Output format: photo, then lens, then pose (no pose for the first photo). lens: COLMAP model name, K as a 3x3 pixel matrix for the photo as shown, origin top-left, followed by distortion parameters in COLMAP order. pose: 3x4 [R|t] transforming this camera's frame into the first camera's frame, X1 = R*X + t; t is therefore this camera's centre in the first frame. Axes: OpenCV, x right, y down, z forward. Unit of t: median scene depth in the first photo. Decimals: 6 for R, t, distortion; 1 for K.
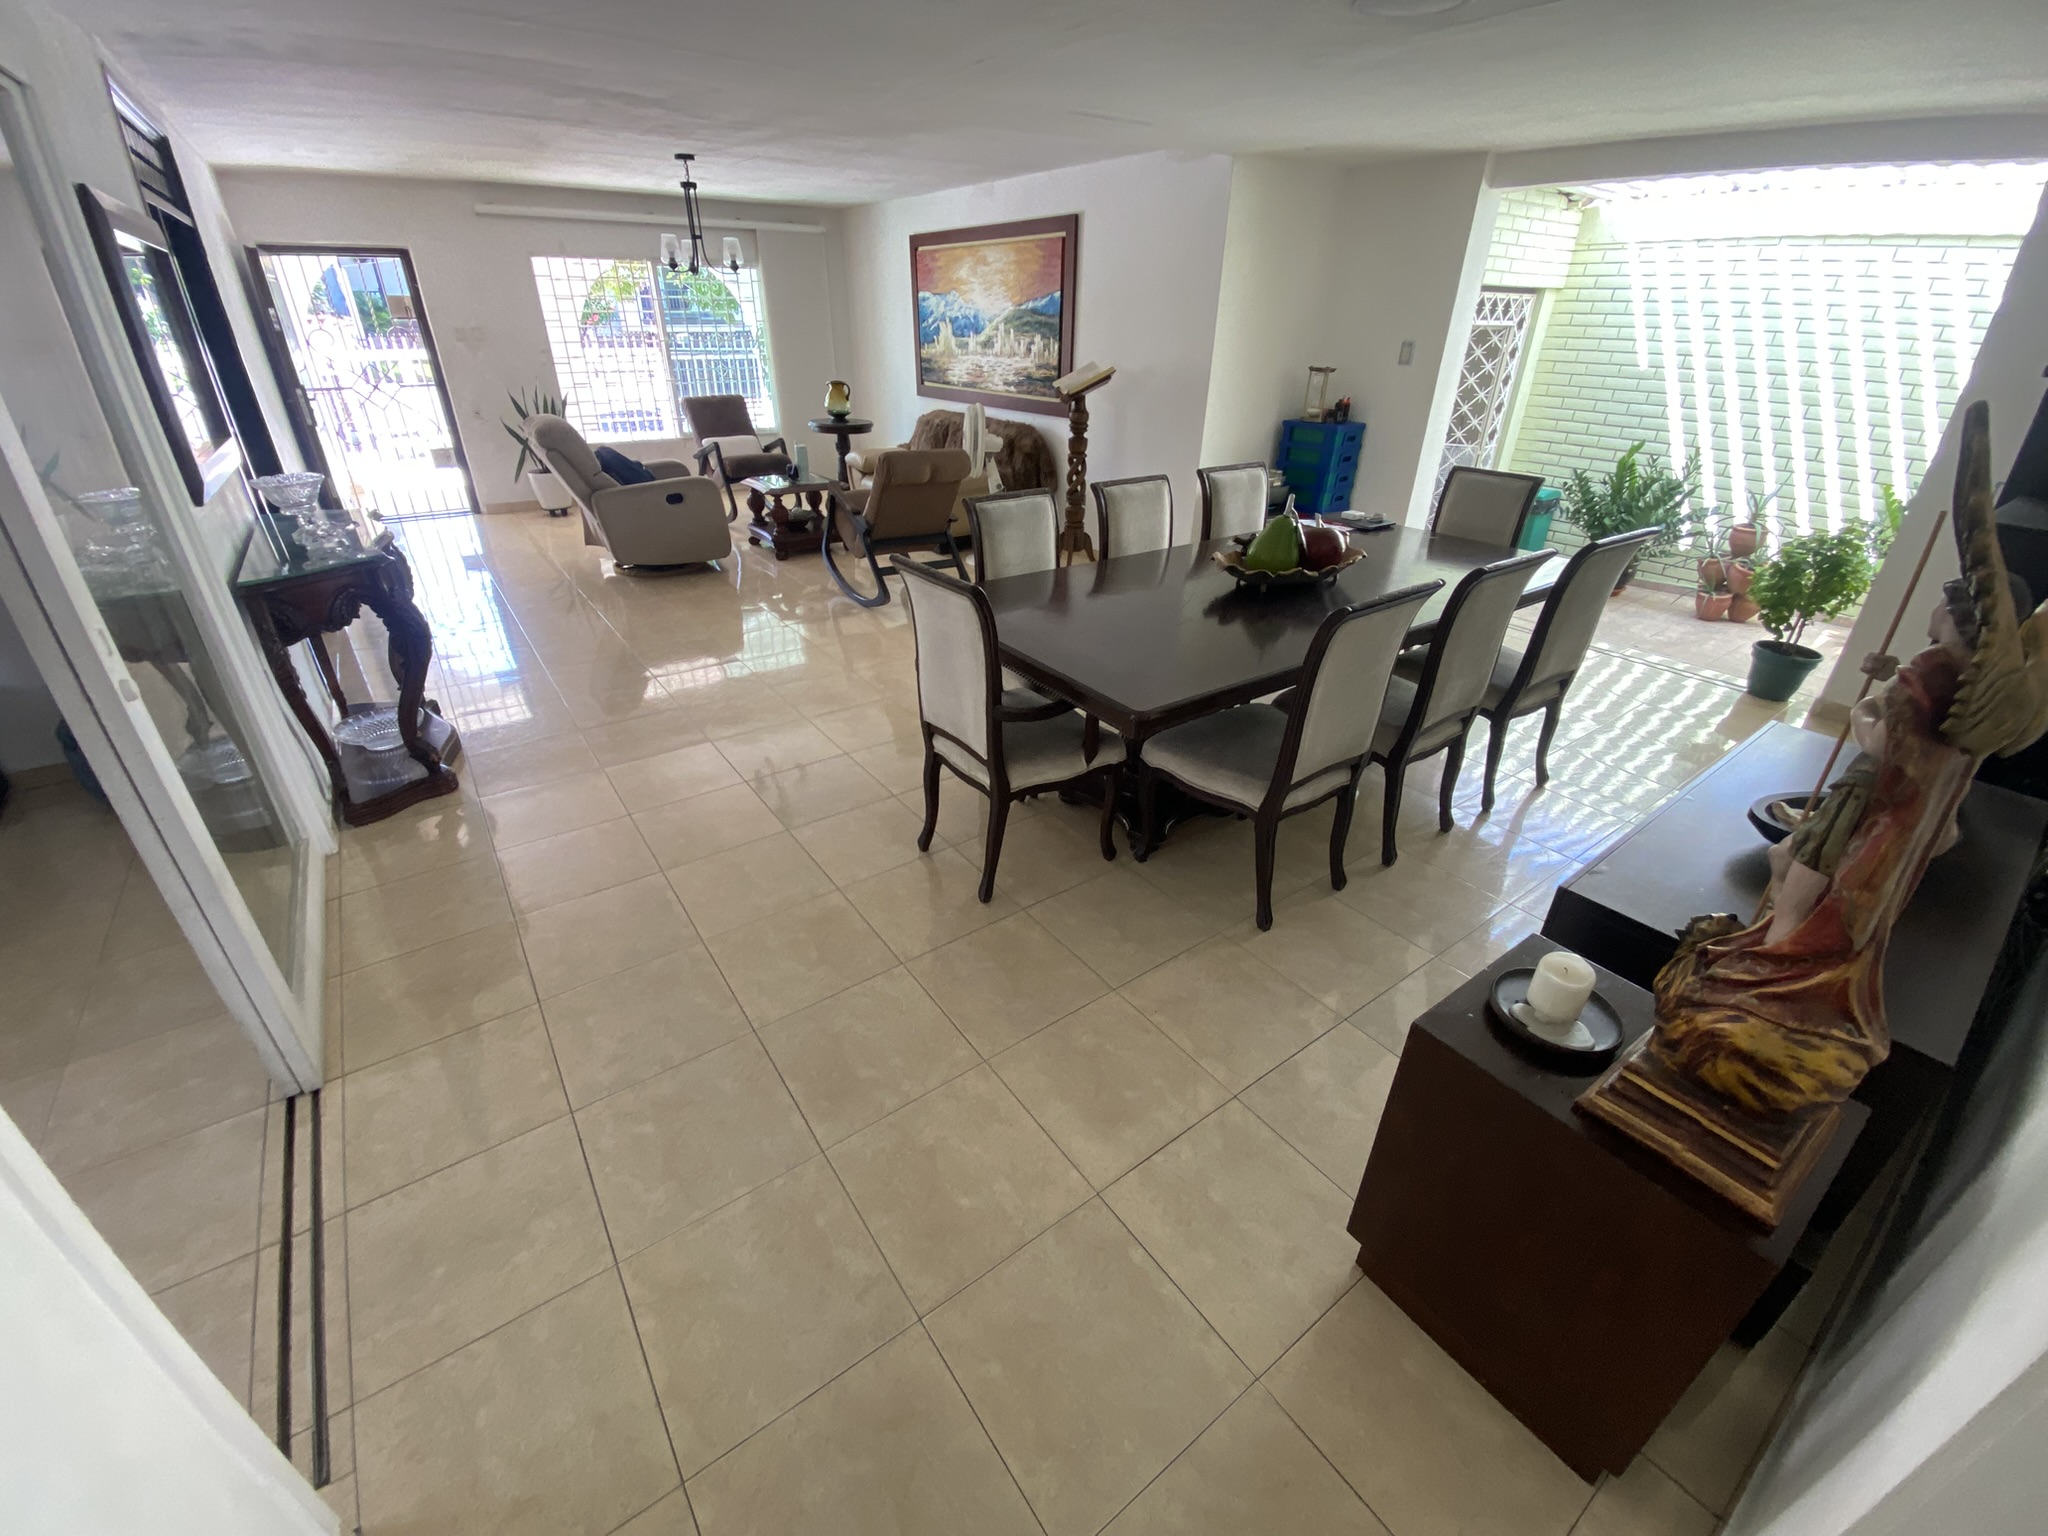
lens RADIAL K [[833.9, 0, 1017.5], [0, 833.9, 758.0], [0, 0, 1]] dist [-0.002732, -0.002856]
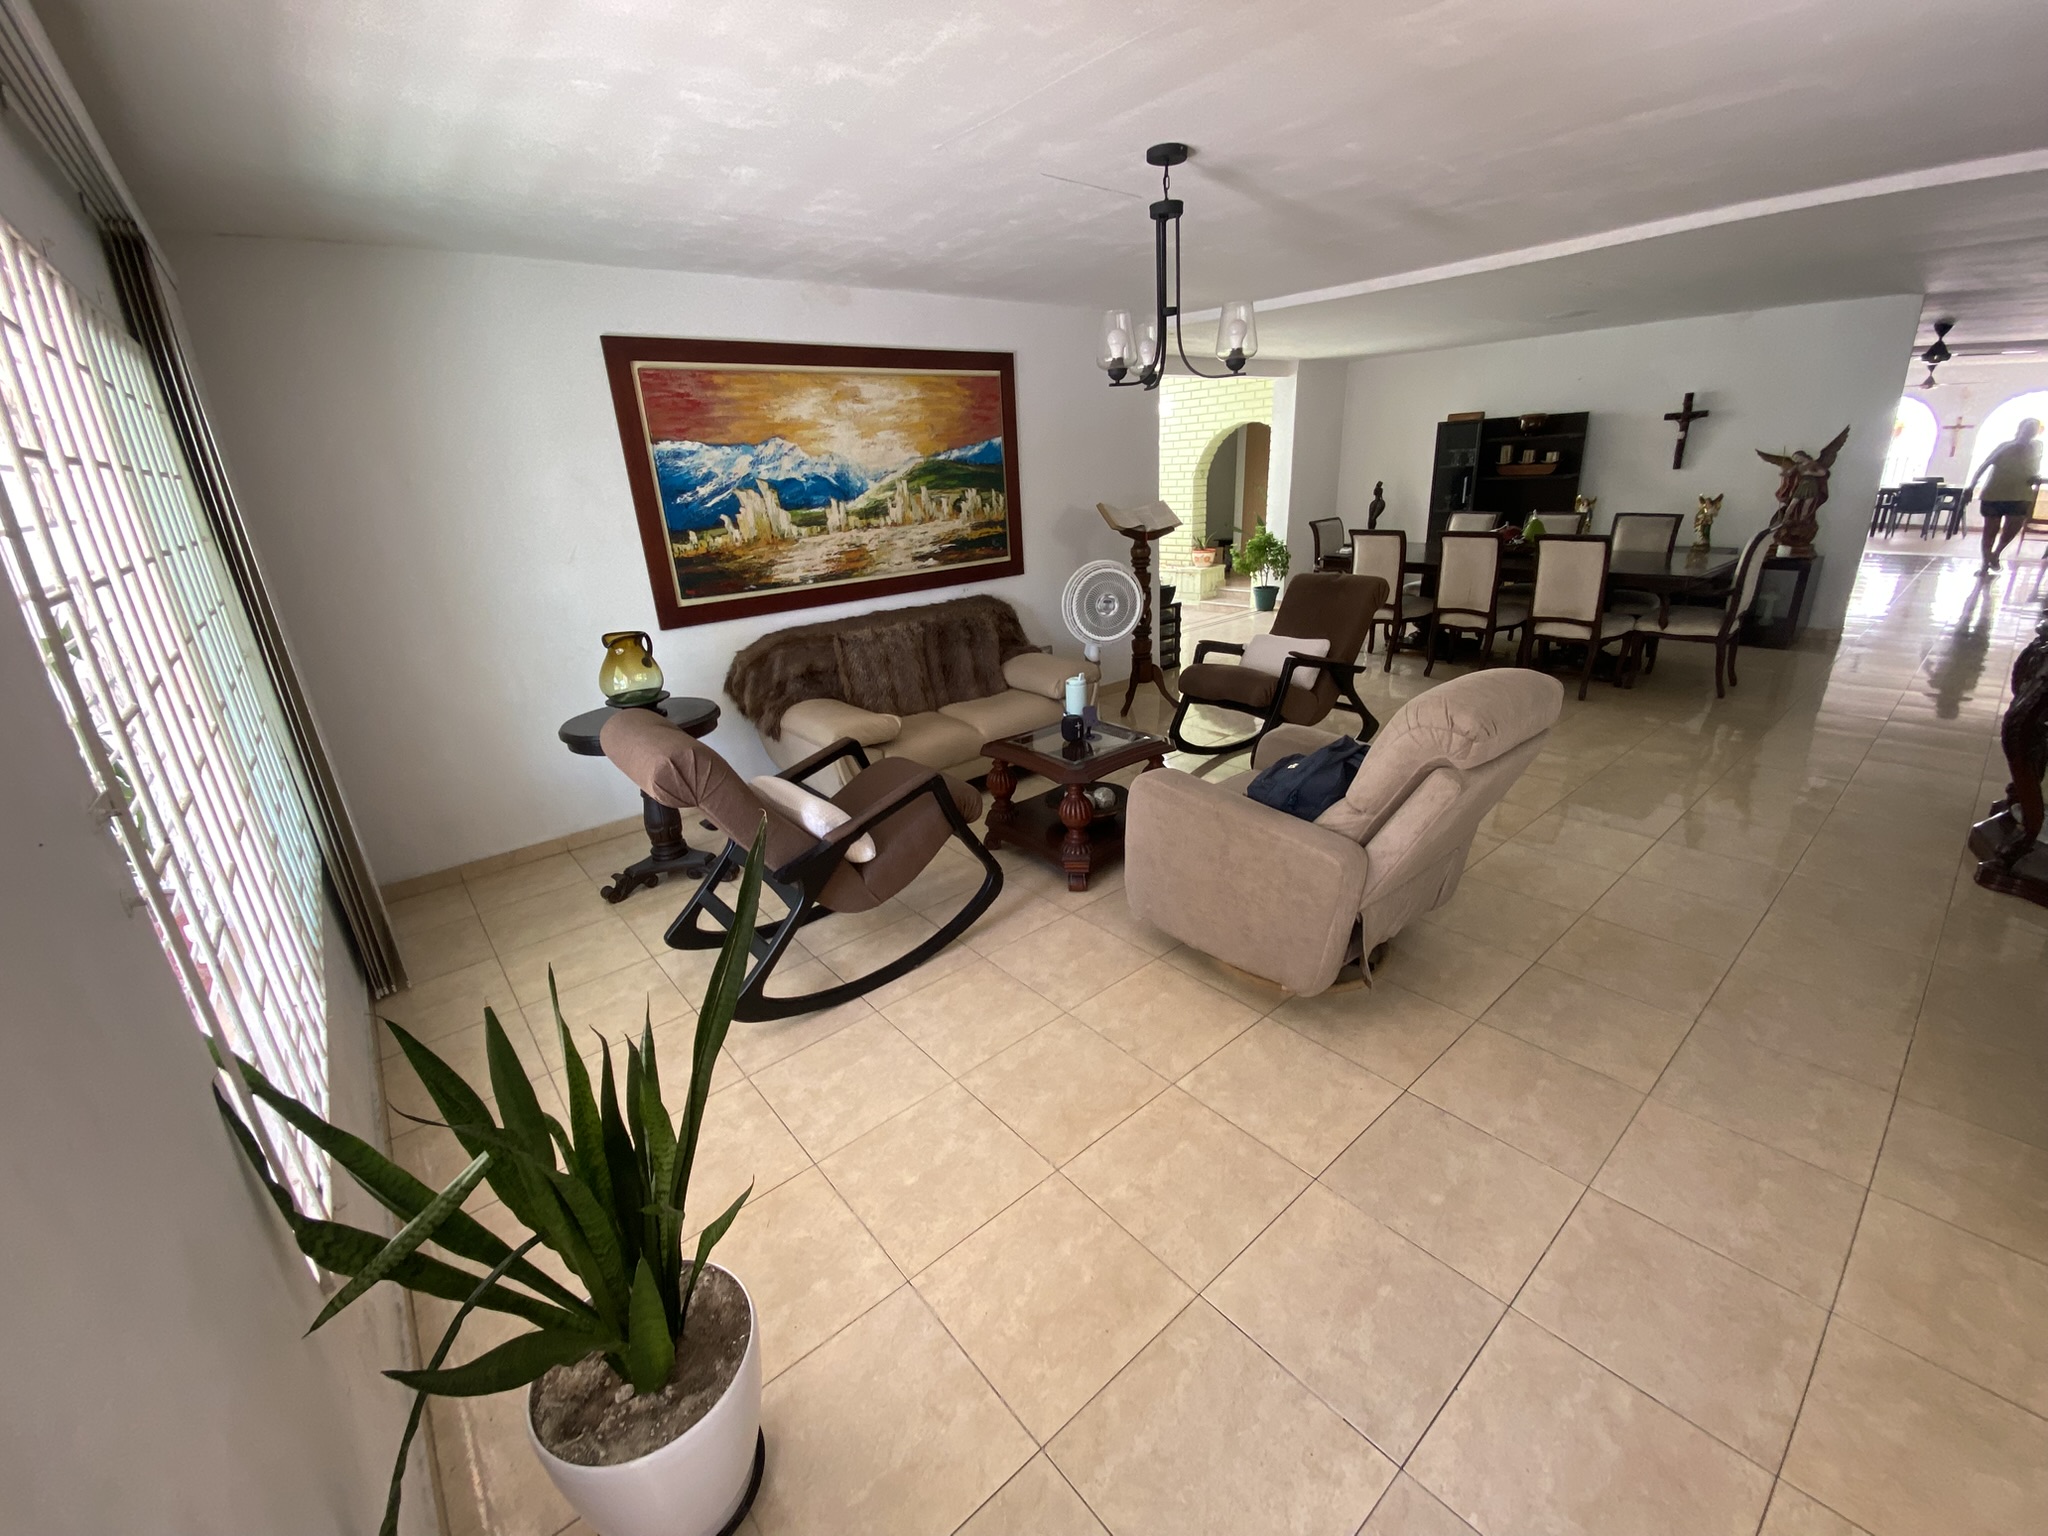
lens RADIAL K [[833.9, 0, 1019.8], [0, 833.9, 763.3], [0, 0, 1]] dist [-0.002732, -0.002856]
pose [[-0.062307, -0.349437, 0.934886, -0.753071], [0.507358, 0.795558, 0.331173, -0.501832], [-0.859480, 0.494956, 0.127721, 0.919643]]
